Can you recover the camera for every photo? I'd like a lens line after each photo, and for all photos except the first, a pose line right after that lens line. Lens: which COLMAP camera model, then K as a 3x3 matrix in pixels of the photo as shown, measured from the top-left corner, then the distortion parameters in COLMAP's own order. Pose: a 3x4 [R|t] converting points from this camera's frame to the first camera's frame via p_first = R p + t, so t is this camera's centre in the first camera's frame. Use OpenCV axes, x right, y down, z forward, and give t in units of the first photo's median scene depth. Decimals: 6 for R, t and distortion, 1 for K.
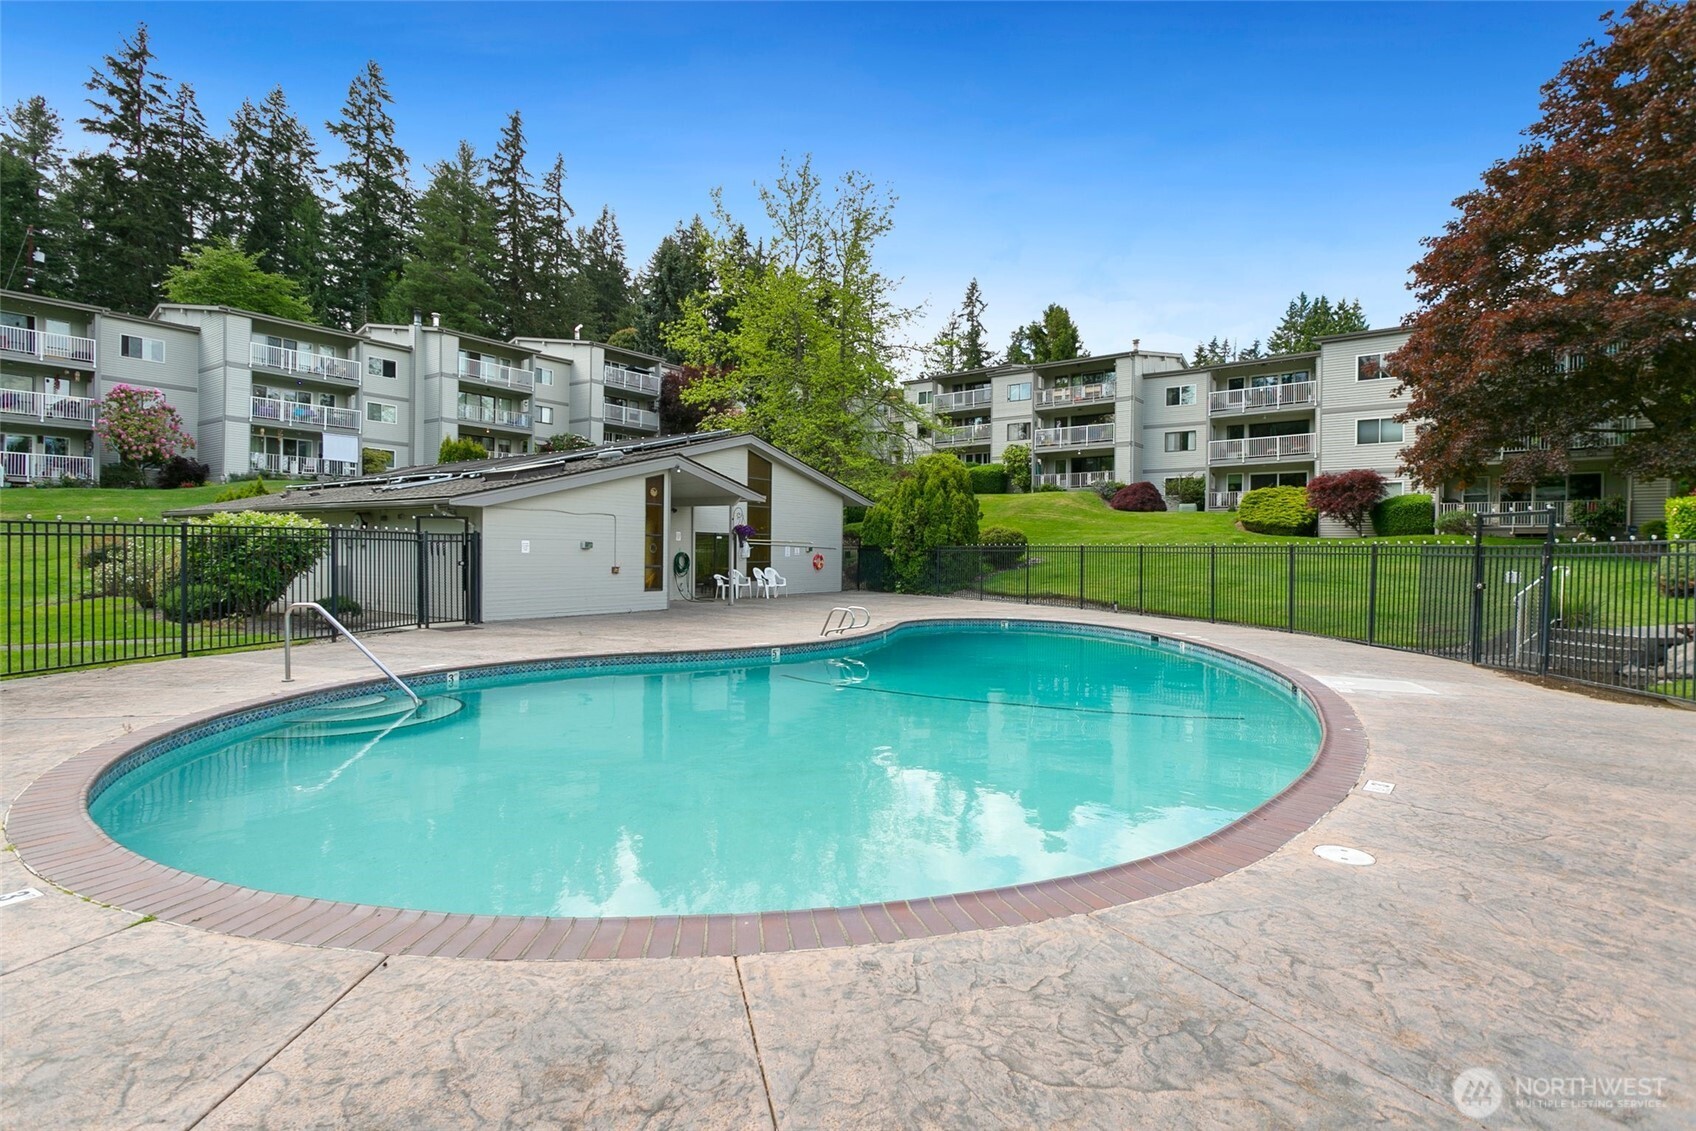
lens RADIAL K [[818.1, 0, 848.0], [0, 818.1, 565.5], [0, 0, 1]] dist [-0.000113, 0.010446]
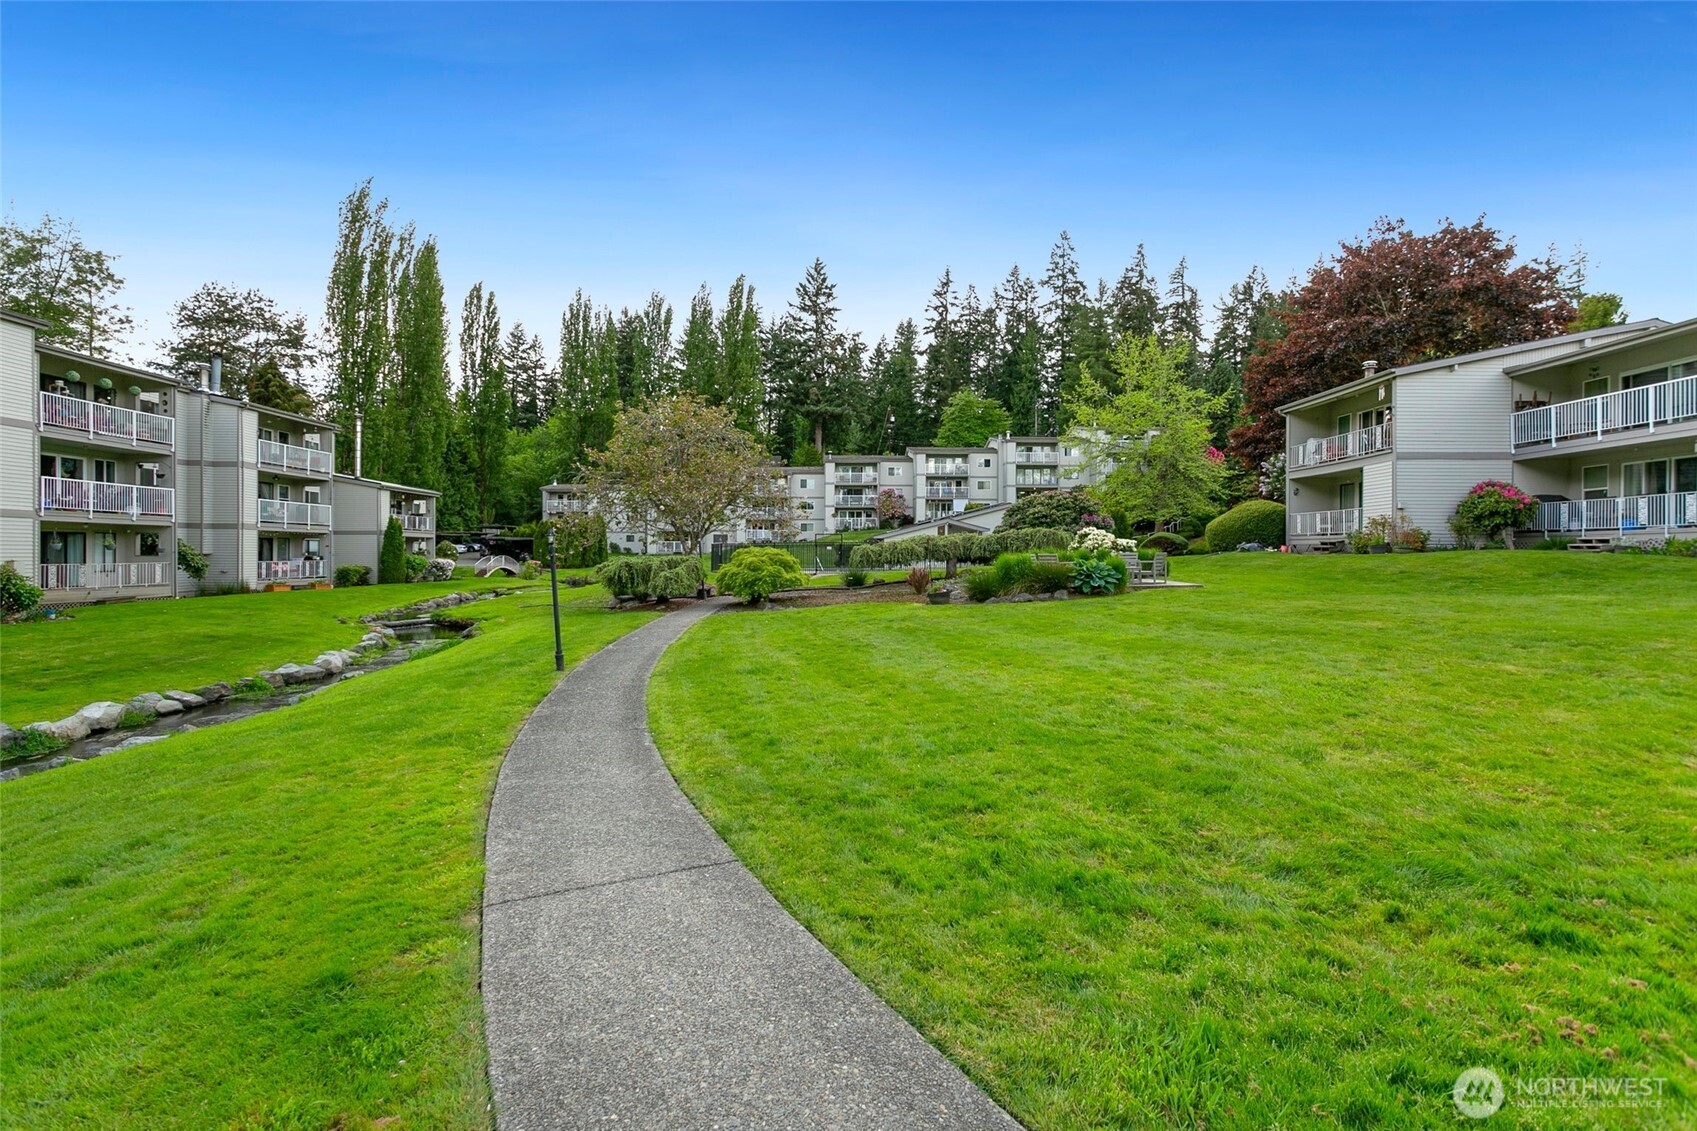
lens RADIAL K [[829.4, 0, 848.5], [0, 829.4, 565.5], [0, 0, 1]] dist [-0.000111, -0.000071]
pose [[0.620363, -0.007622, -0.784278, 0.758728], [-0.009181, 0.999814, -0.016978, 0.045624], [0.784261, 0.017733, 0.620177, -0.486994]]
